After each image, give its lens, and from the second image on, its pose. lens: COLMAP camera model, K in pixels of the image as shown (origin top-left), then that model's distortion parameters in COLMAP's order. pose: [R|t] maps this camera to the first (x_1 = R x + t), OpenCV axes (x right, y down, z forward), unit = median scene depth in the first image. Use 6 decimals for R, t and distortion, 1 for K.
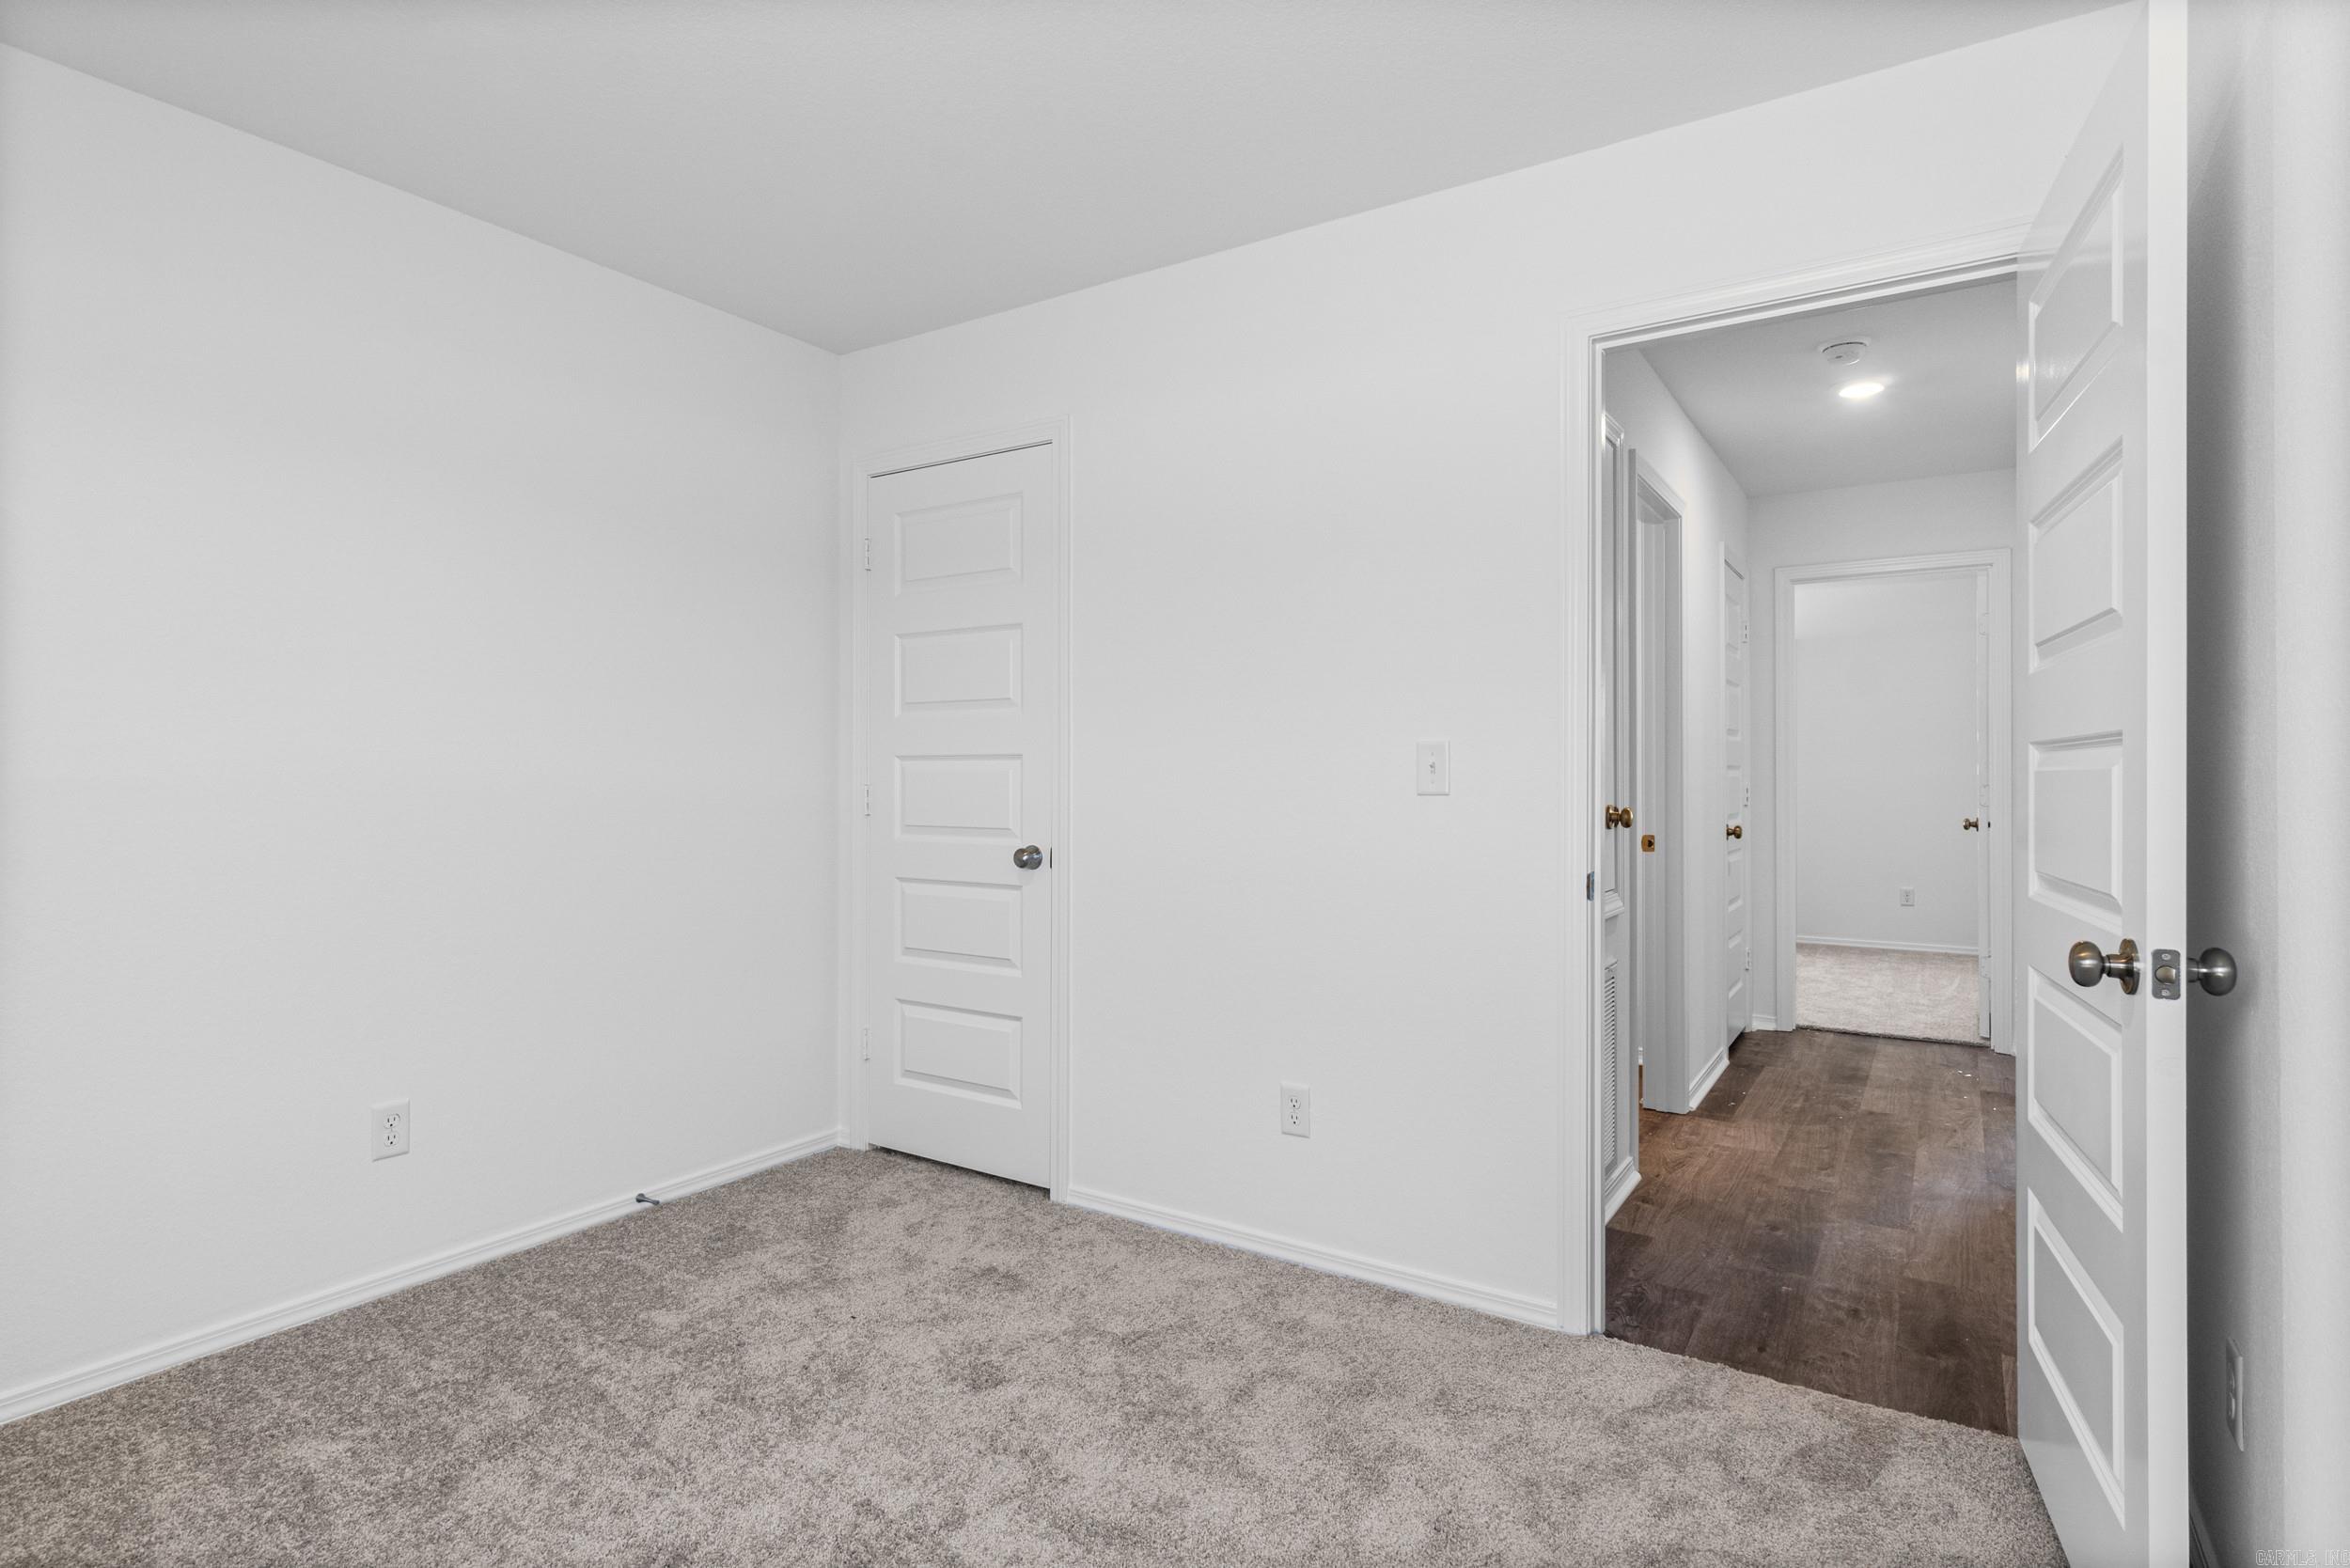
lens RADIAL K [[1203.3, 0, 1183.0], [0, 1203.3, 767.4], [0, 0, 1]] dist [-0.004715, -0.000014]
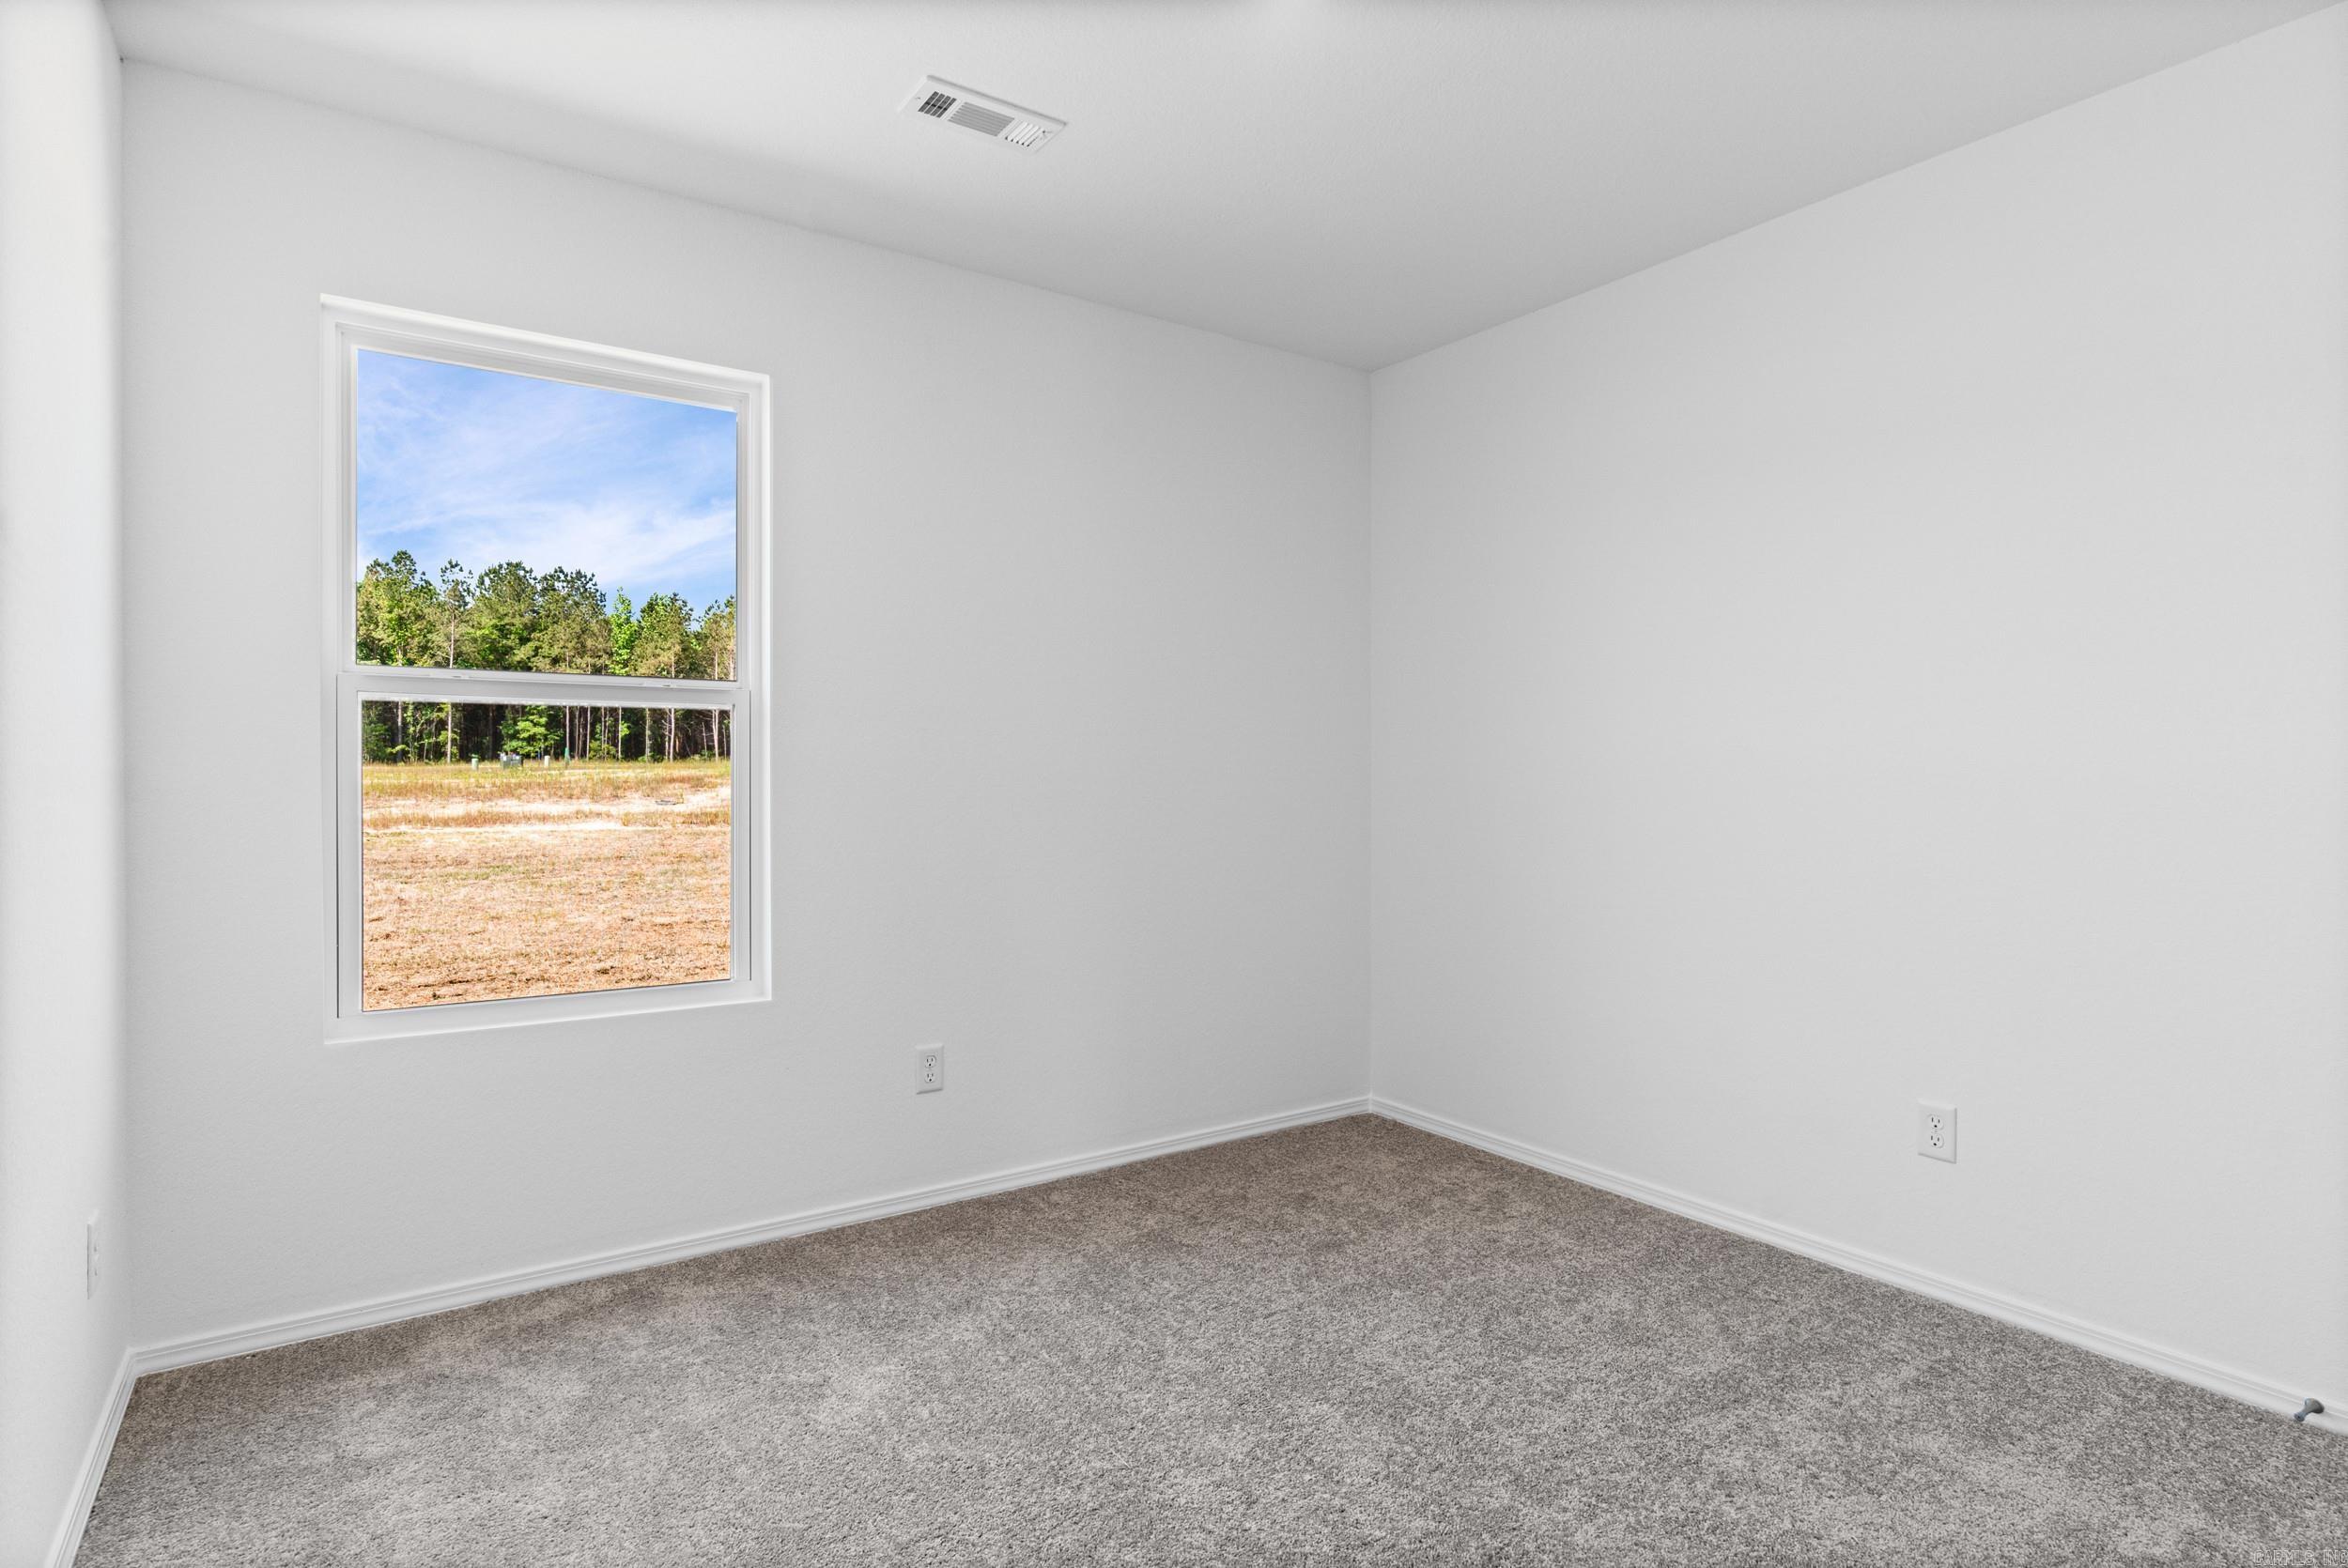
lens RADIAL K [[1191.3, 0, 1148.2], [0, 1191.3, 777.2], [0, 0, 1]] dist [-0.006131, 0.002167]
pose [[-0.394807, 0.006496, -0.918741, 0.524574], [0.001881, 0.999979, 0.006262, 0.003030], [0.918762, 0.000744, -0.394811, 0.849379]]
